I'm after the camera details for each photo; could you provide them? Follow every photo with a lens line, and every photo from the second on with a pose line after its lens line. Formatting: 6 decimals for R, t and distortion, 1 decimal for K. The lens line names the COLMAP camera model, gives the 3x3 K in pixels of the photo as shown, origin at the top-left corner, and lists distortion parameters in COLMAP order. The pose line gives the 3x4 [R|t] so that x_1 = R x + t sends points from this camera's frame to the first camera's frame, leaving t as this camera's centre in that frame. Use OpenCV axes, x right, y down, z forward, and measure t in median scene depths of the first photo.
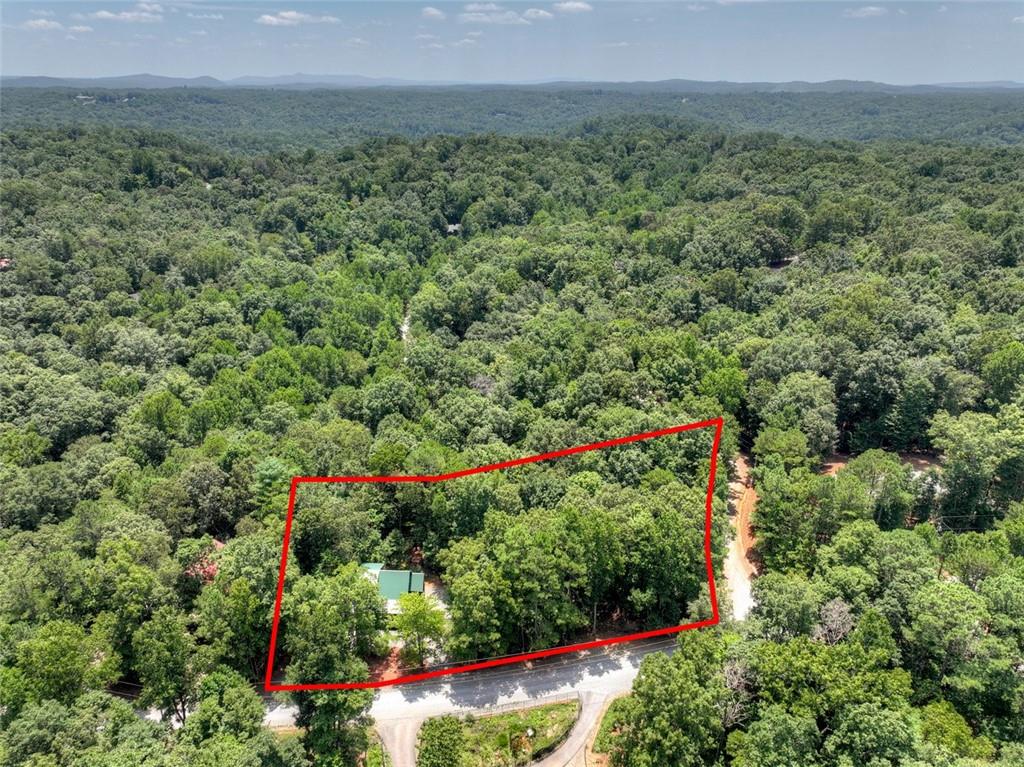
lens RADIAL K [[721.1, 0, 512.7], [0, 721.1, 379.9], [0, 0, 1]] dist [0.004085, 0.002817]
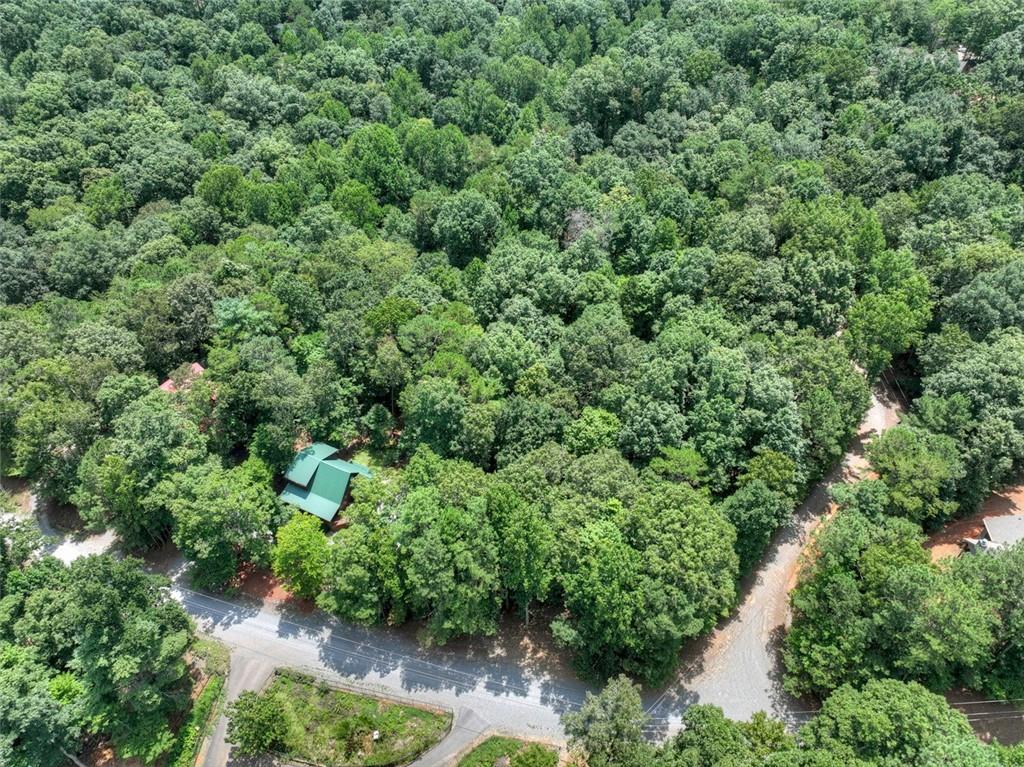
lens RADIAL K [[721.1, 0, 512.7], [0, 721.1, 379.9], [0, 0, 1]] dist [0.004085, 0.002817]
pose [[0.914858, 0.265926, -0.303840, 0.189974], [-0.146927, 0.920156, 0.362941, -0.121412], [0.376095, -0.287397, 0.880883, 0.286620]]
